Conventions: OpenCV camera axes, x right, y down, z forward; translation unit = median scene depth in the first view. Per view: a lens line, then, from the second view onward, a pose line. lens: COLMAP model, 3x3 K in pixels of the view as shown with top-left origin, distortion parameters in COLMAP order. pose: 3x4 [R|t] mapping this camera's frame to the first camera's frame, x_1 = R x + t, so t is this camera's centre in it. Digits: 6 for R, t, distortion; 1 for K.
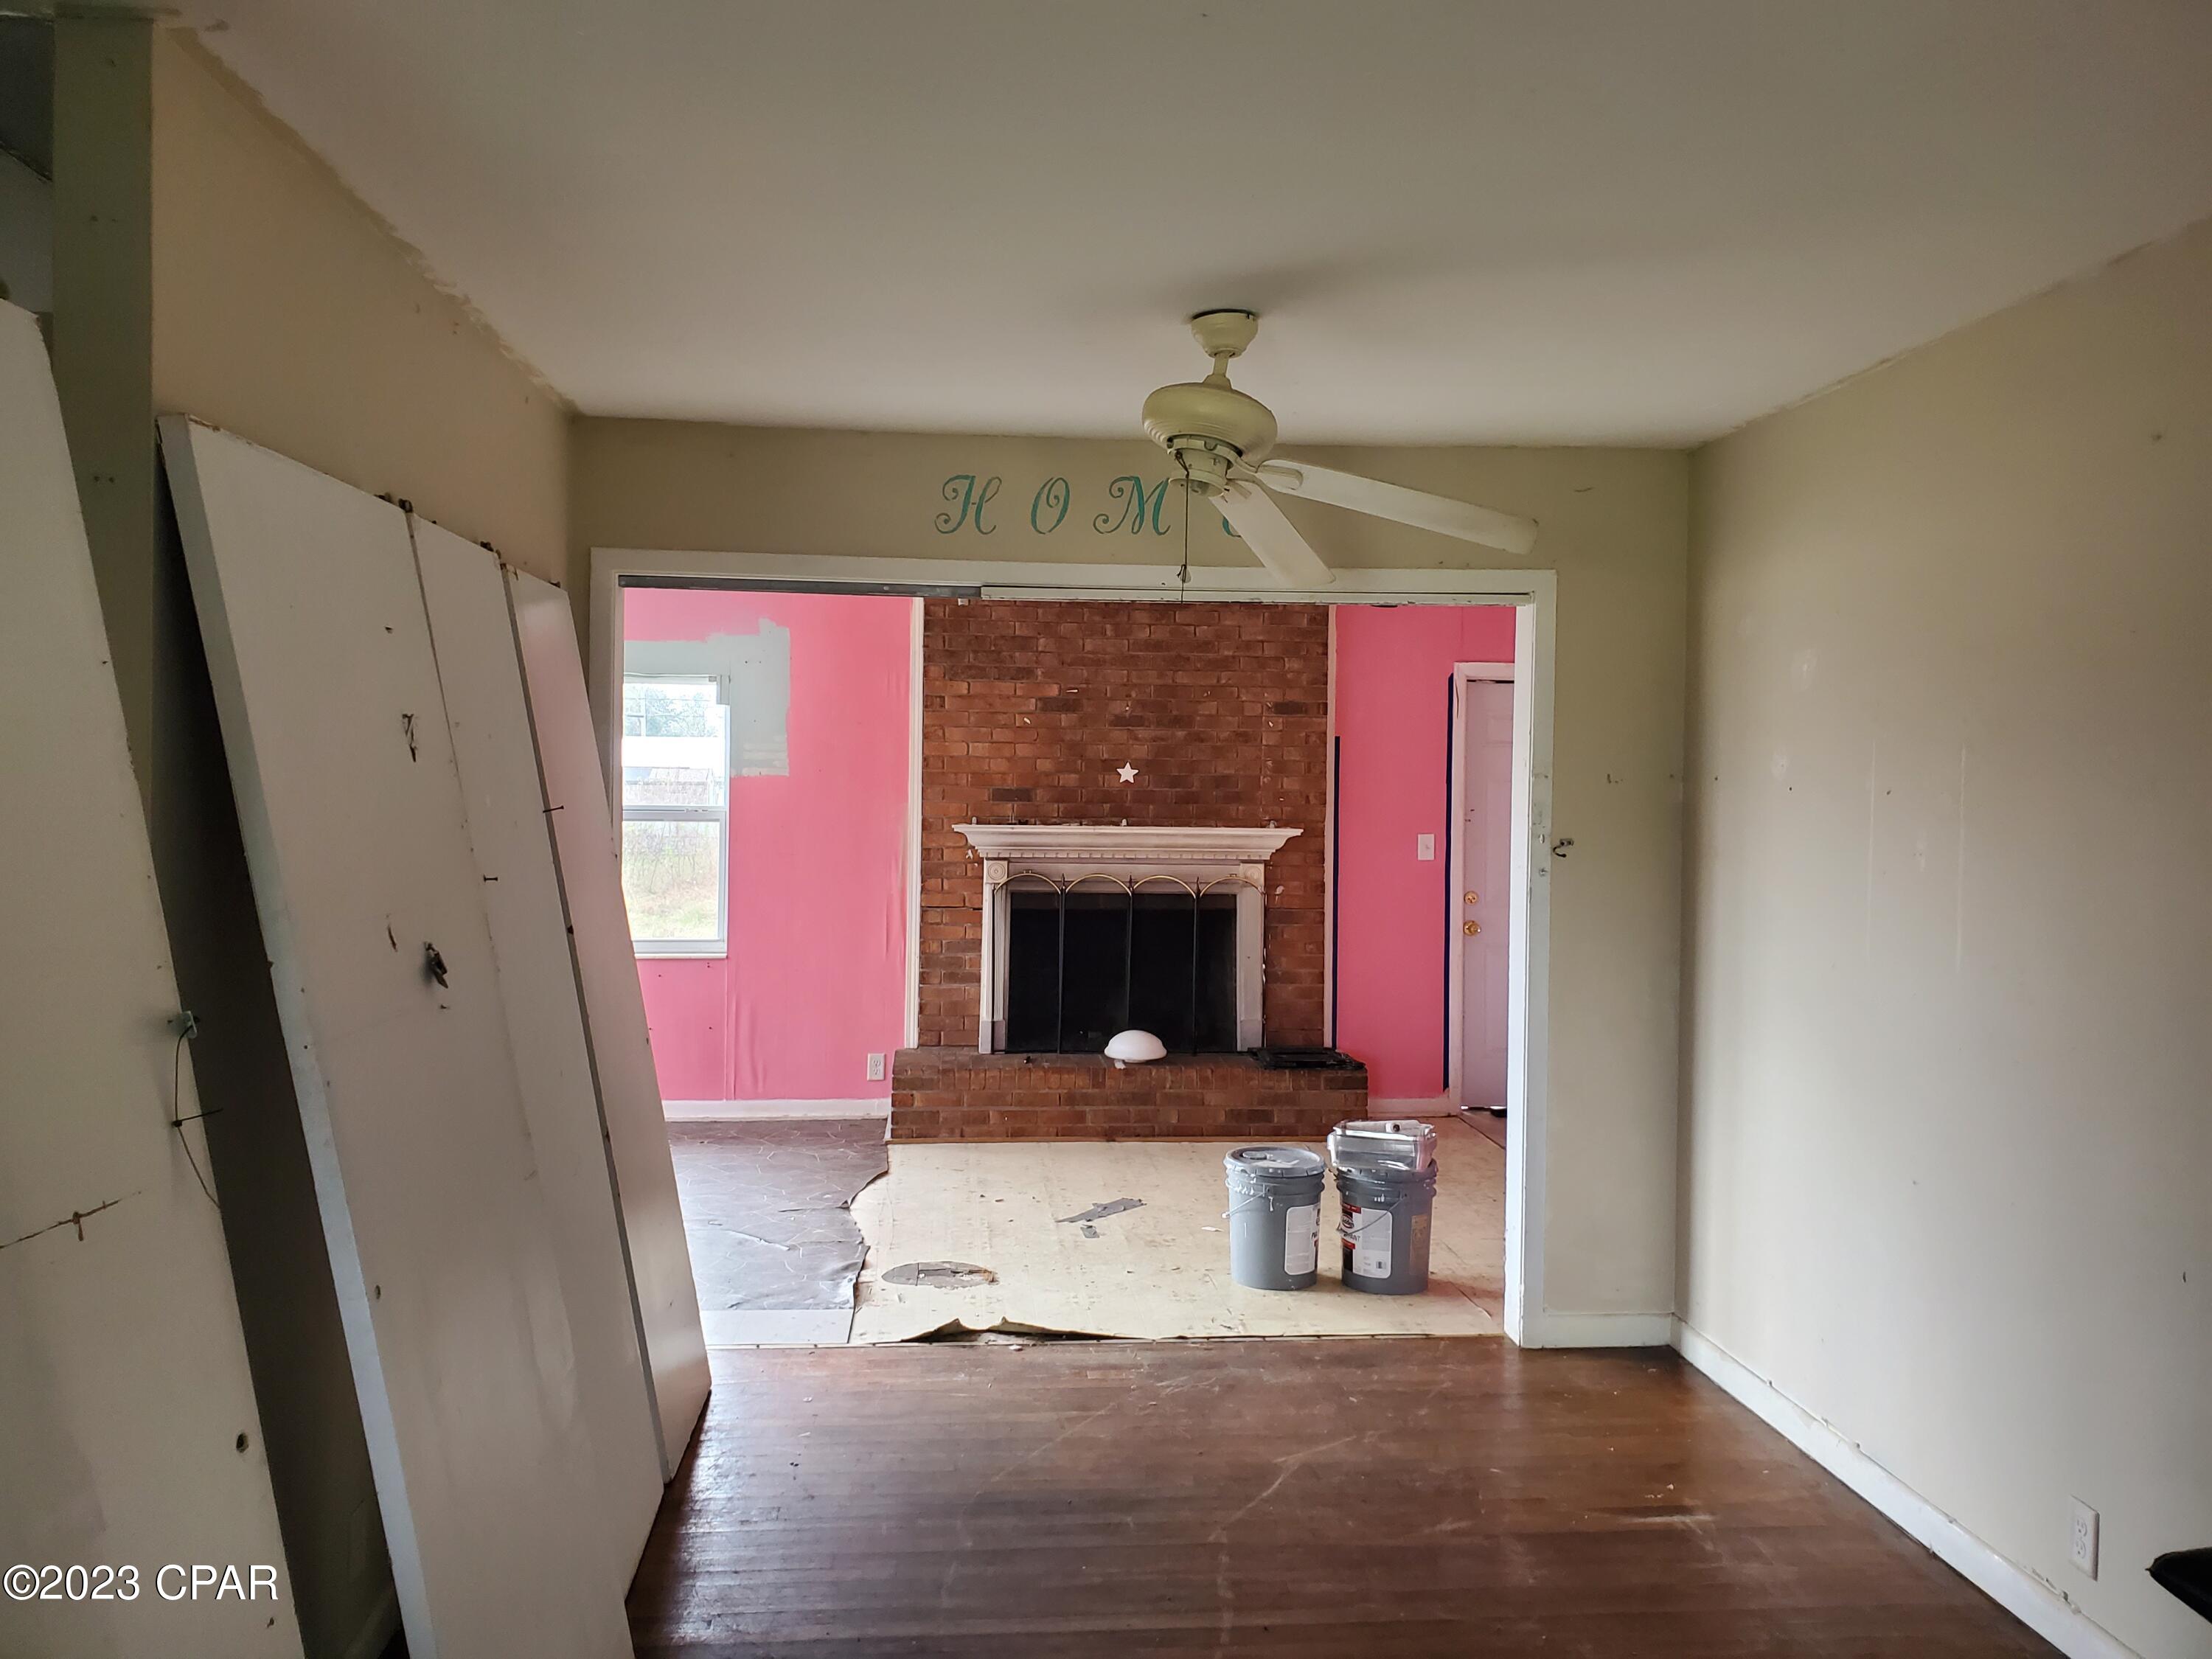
lens RADIAL K [[1753.0, 0, 1106.0], [0, 1753.0, 829.5], [0, 0, 1]] dist [0.143509, 0.005997]
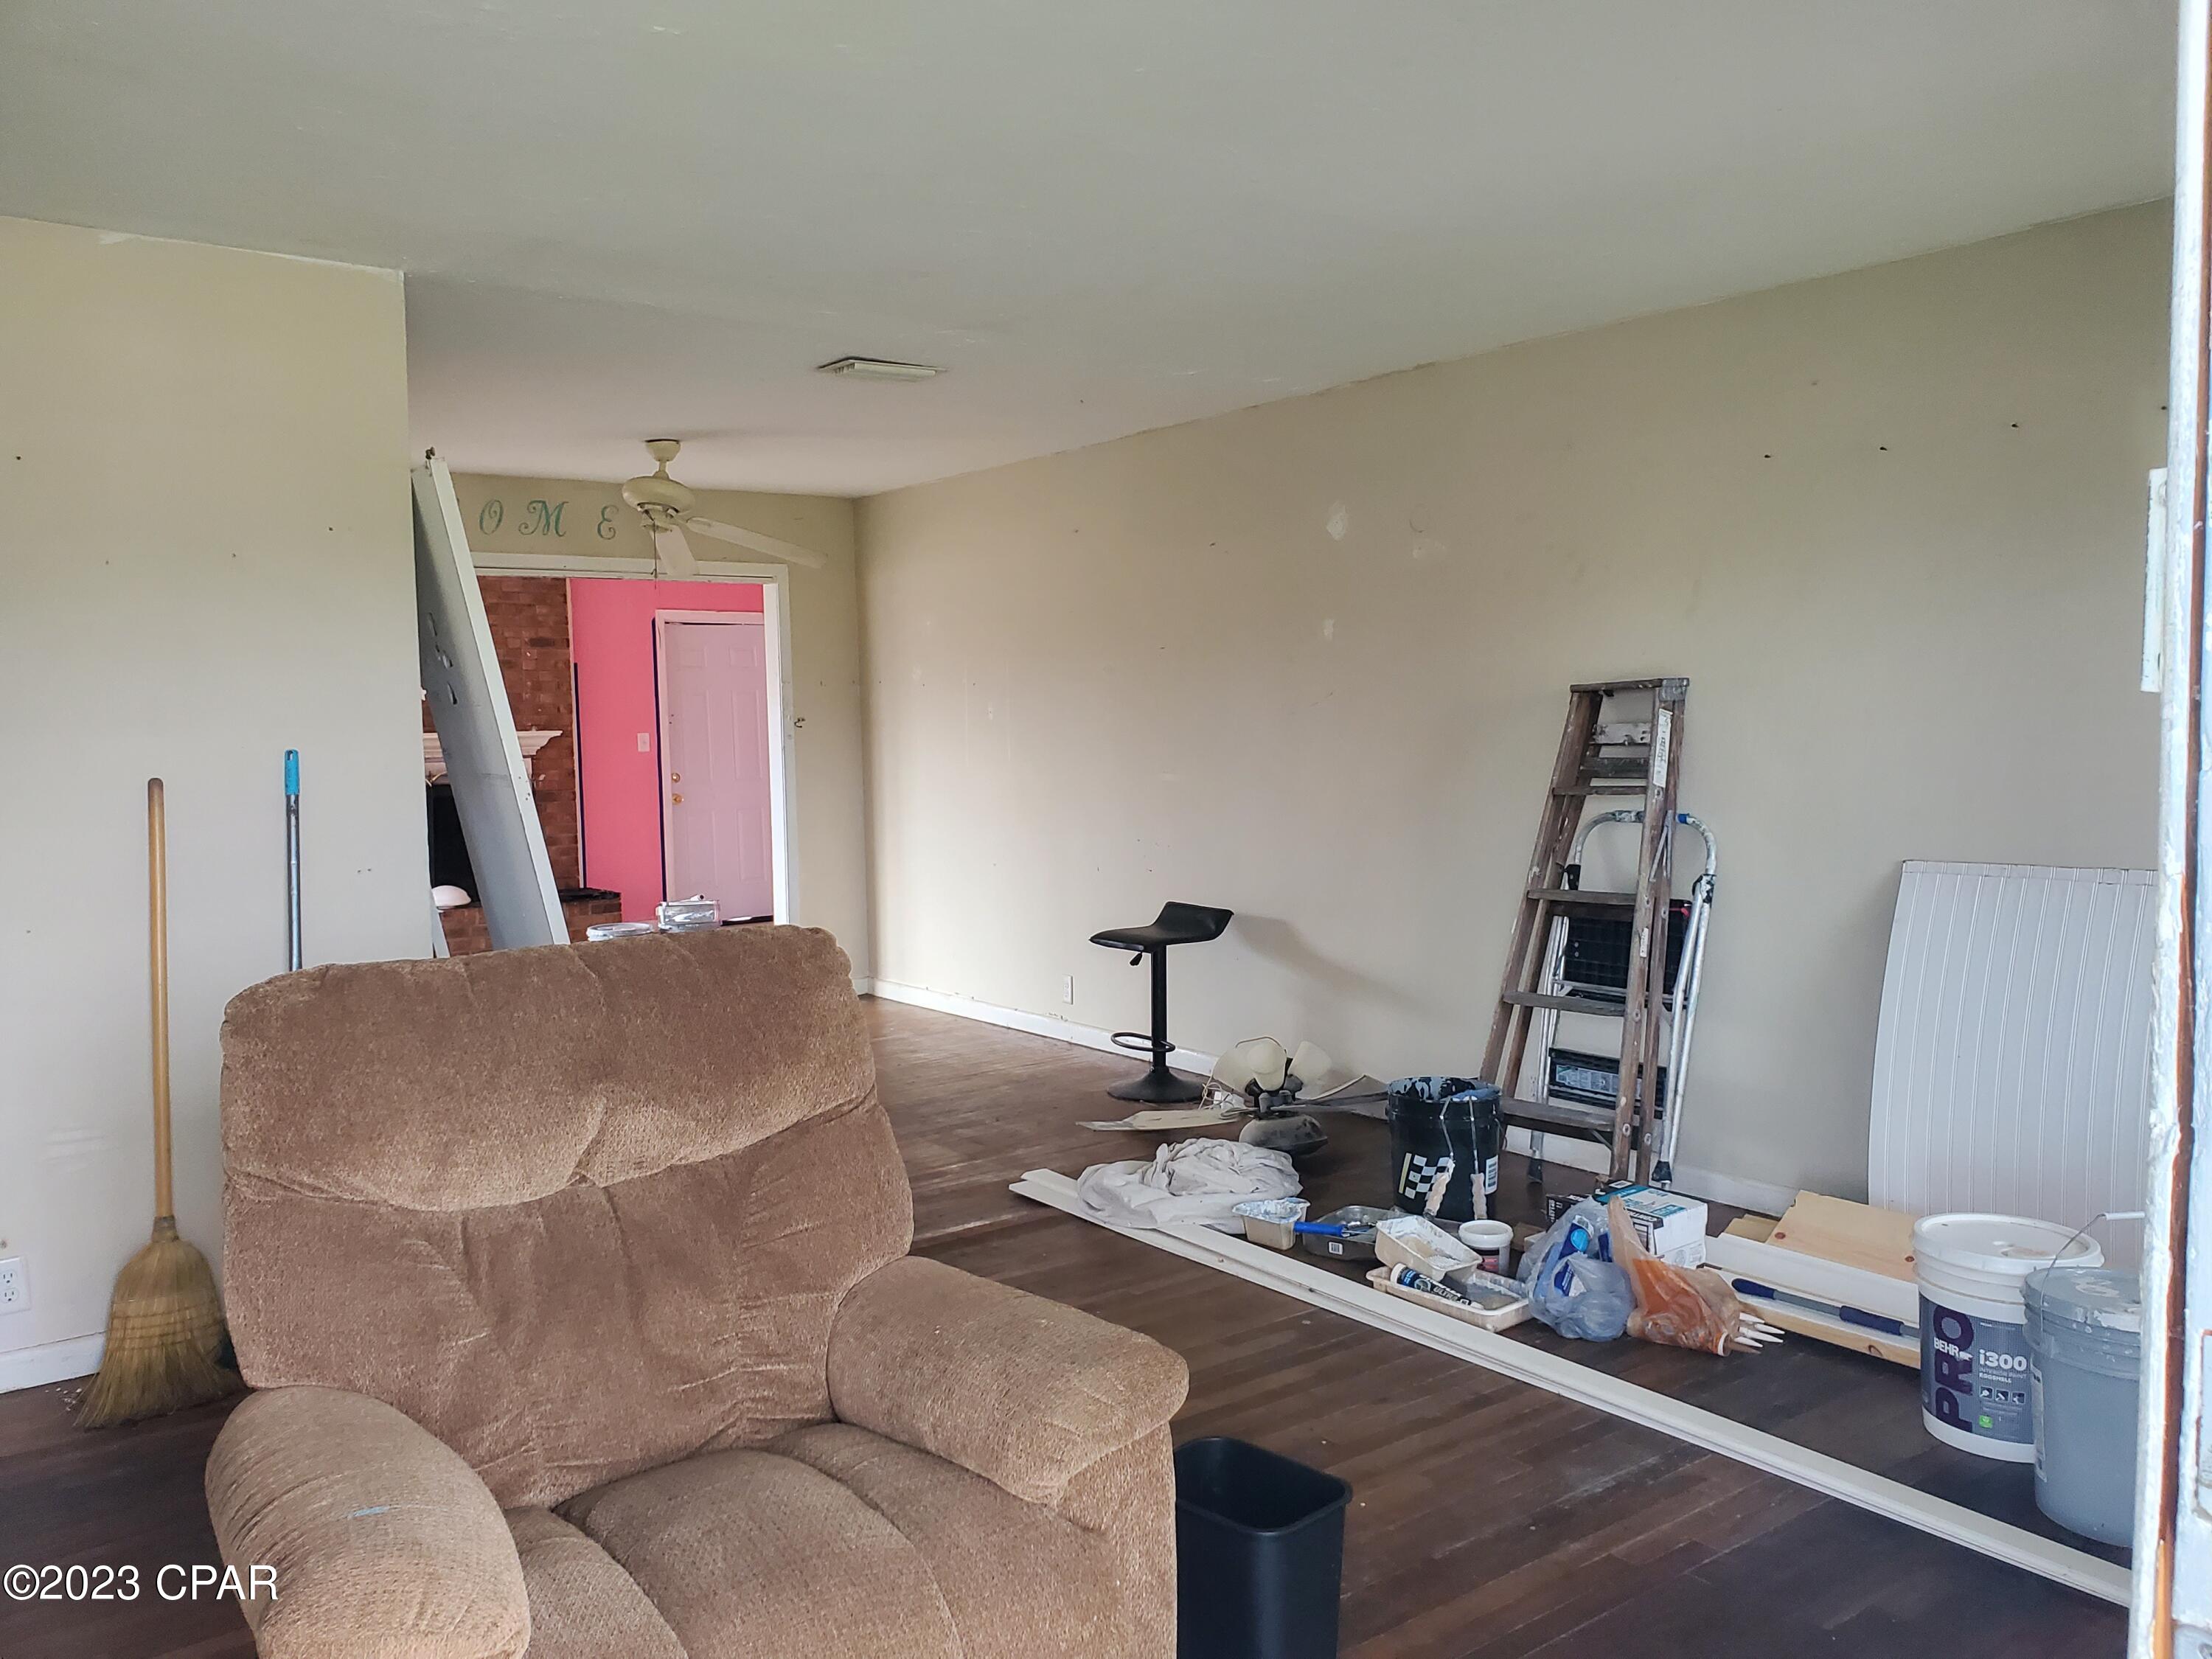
lens RADIAL K [[1753.0, 0, 1106.0], [0, 1753.0, 829.5], [0, 0, 1]] dist [0.143509, 0.005997]
pose [[0.853685, -0.065306, 0.516678, -0.244371], [0.045227, 0.997655, 0.051374, 0.024297], [-0.518822, -0.020489, 0.854637, -0.405775]]
